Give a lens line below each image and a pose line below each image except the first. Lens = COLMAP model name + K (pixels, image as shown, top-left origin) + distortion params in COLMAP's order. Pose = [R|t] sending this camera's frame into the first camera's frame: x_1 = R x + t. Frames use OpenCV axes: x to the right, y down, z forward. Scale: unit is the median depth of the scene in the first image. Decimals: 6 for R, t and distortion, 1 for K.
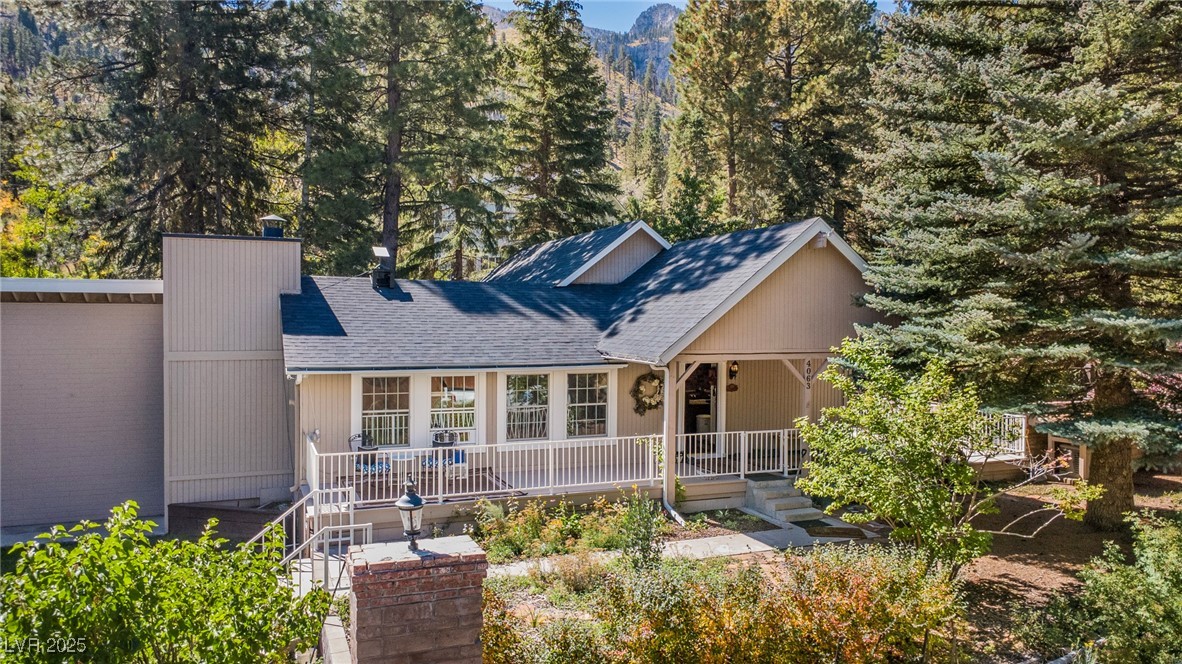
lens RADIAL K [[844.5, 0, 584.6], [0, 844.5, 331.2], [0, 0, 1]] dist [0.022880, -0.032538]
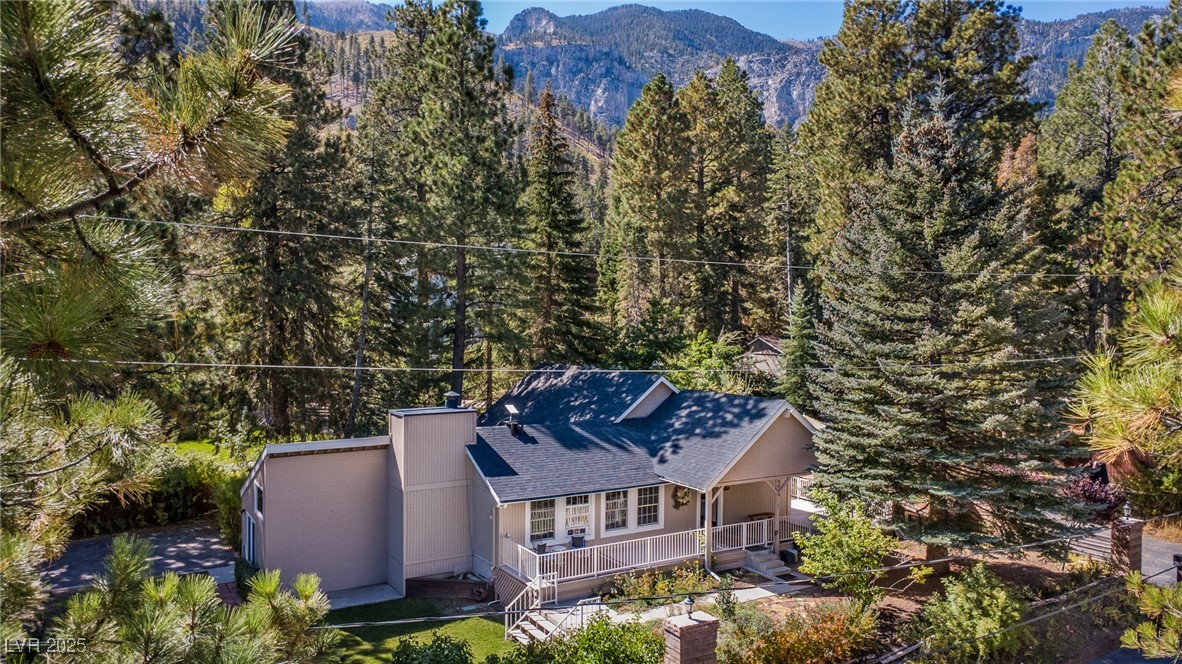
lens RADIAL K [[844.5, 0, 592.8], [0, 844.5, 332.2], [0, 0, 1]] dist [0.022880, -0.032538]
pose [[0.987108, -0.002078, 0.160041, -0.372489], [0.001695, 0.999995, 0.002529, -0.260397], [-0.160046, -0.002225, 0.987107, -0.626870]]
